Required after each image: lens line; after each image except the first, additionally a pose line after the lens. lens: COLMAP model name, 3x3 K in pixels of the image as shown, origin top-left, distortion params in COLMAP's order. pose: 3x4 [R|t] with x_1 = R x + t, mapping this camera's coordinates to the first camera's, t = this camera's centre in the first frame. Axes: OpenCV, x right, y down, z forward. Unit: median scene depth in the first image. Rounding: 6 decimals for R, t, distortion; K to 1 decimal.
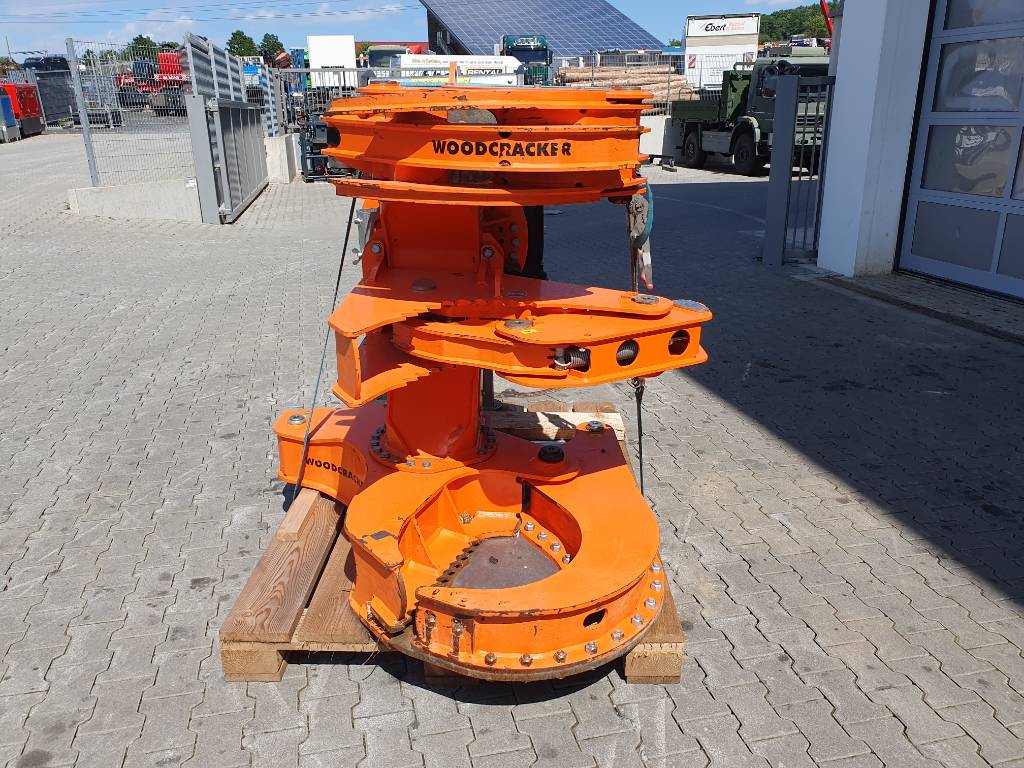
lens RADIAL K [[796.7, 0, 512.0], [0, 796.7, 384.0], [0, 0, 1]] dist [0.024704, 0.004061]
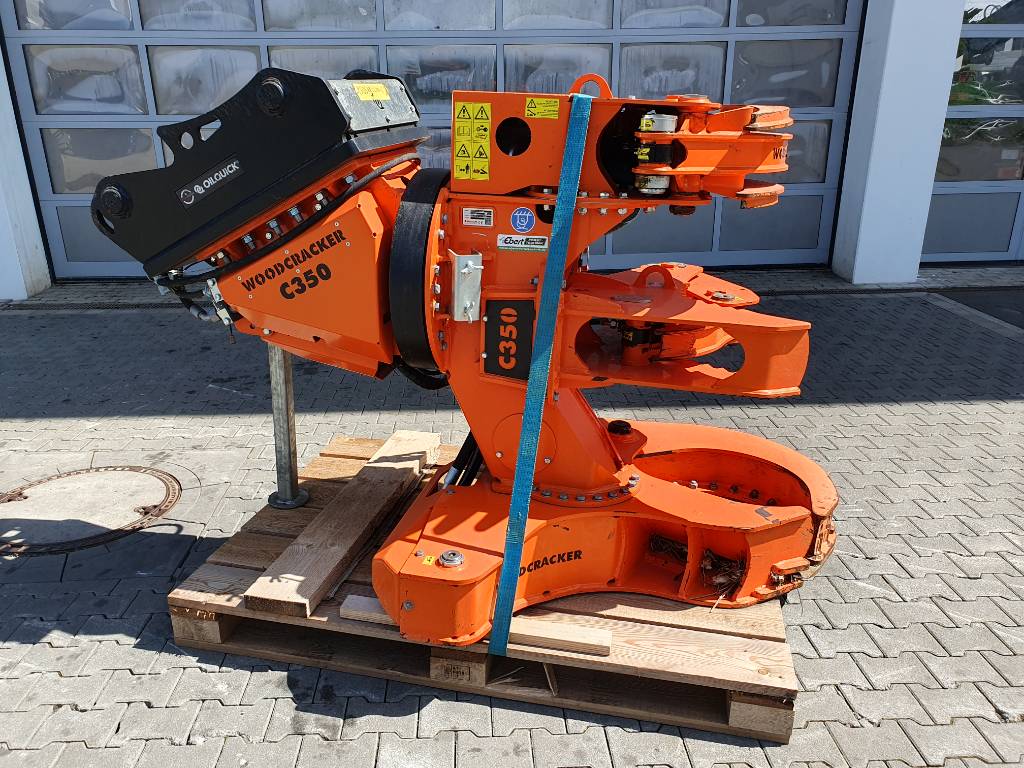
lens RADIAL K [[801.6, 0, 507.6], [0, 801.6, 378.6], [0, 0, 1]] dist [0.017936, -0.004005]
pose [[0.195824, -0.318303, 0.927543, -0.504254], [0.321595, 0.914392, 0.245894, -0.151729], [-0.926407, 0.250141, 0.281425, 0.410370]]
